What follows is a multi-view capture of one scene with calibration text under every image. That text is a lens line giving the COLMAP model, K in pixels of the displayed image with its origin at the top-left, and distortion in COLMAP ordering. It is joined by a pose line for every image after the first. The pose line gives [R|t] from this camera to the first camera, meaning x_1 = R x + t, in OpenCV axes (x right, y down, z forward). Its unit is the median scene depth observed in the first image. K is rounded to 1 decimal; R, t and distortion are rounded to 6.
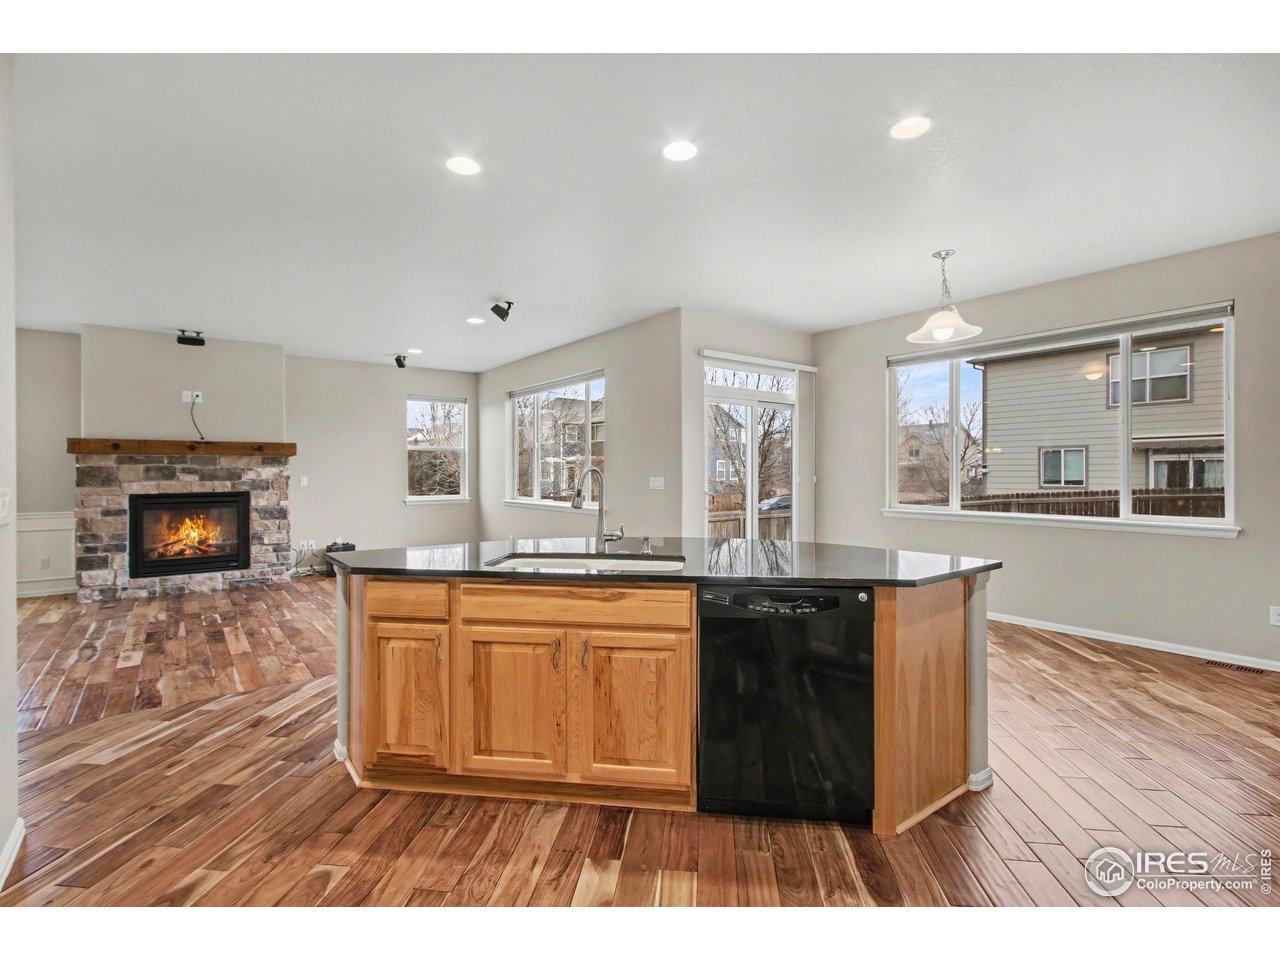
lens RADIAL K [[605.7, 0, 633.7], [0, 605.7, 470.5], [0, 0, 1]] dist [0.008789, 0.000036]
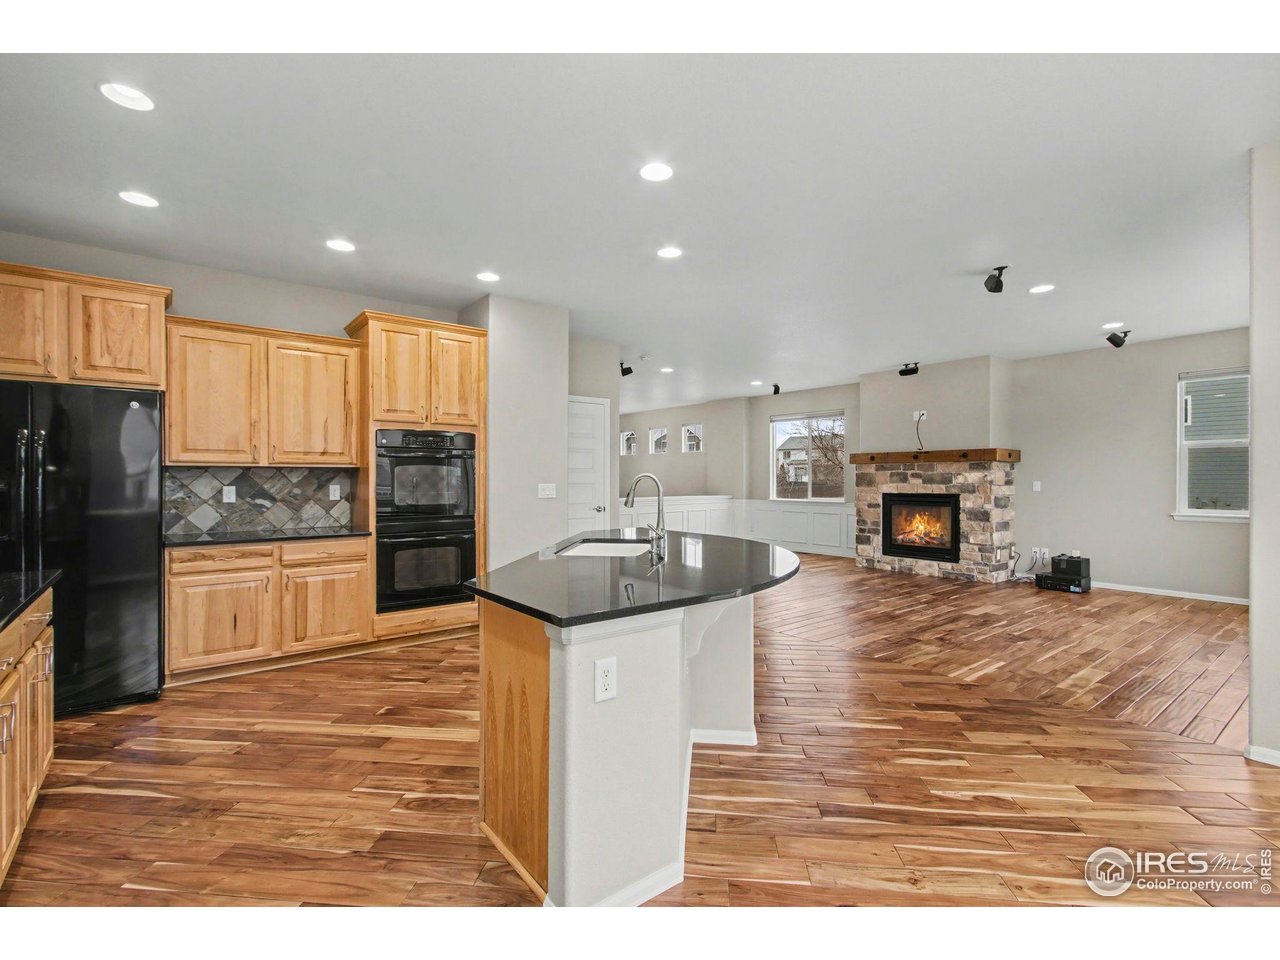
lens RADIAL K [[599.1, 0, 645.4], [0, 599.1, 471.6], [0, 0, 1]] dist [0.024977, -0.000008]
pose [[0.032420, -0.008040, -0.999442, 0.470356], [0.001928, 0.999966, -0.007982, 0.001032], [0.999472, -0.001668, 0.032434, 0.401688]]
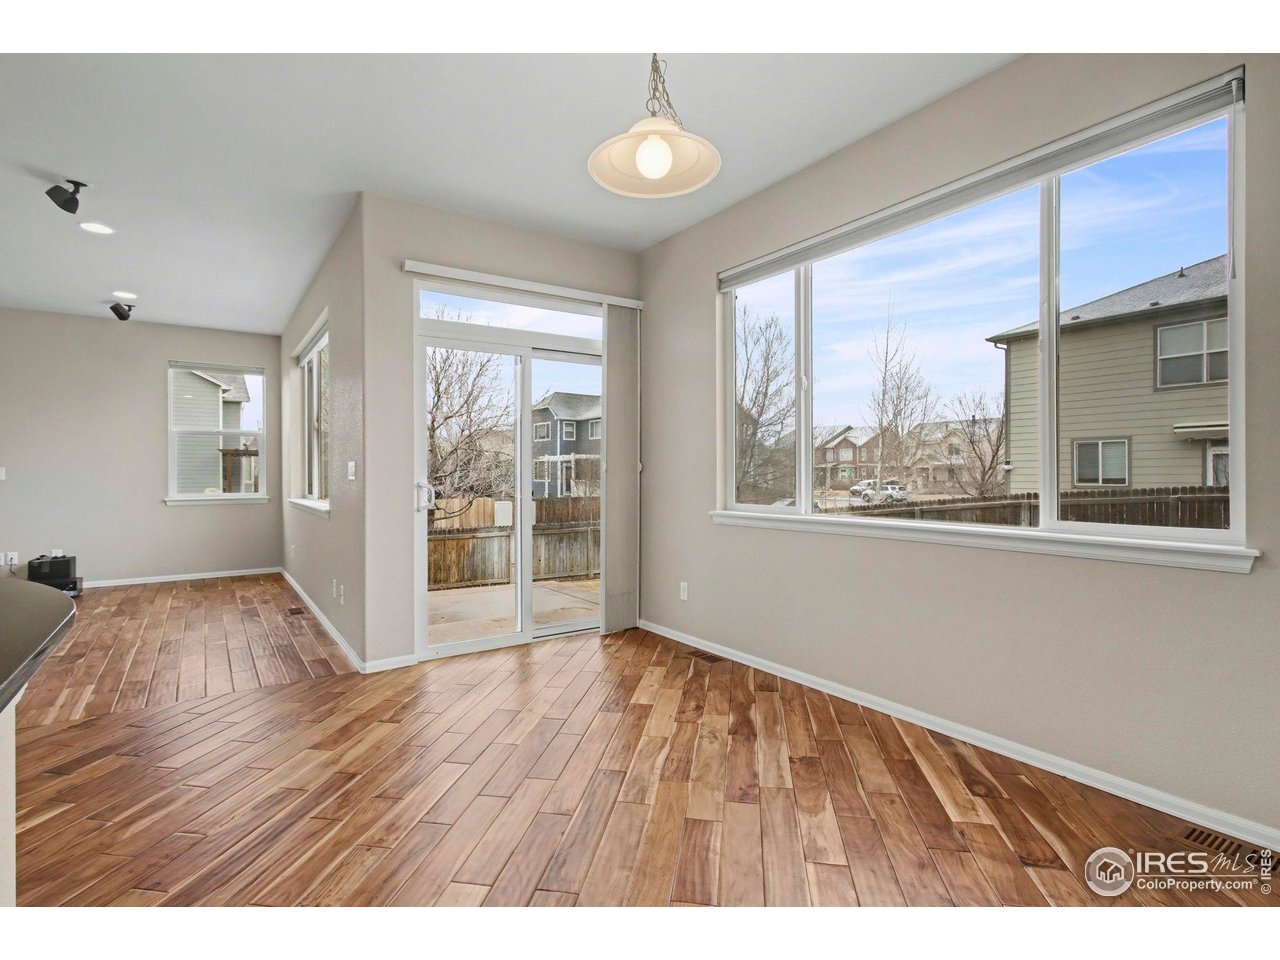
lens RADIAL K [[630.1, 0, 638.9], [0, 630.1, 474.7], [0, 0, 1]] dist [0.005343, 0.000249]
pose [[0.998848, -0.001099, -0.047970, 0.330792], [0.001297, 0.999991, 0.004090, 0.019673], [0.047965, -0.004148, 0.998840, 0.299558]]
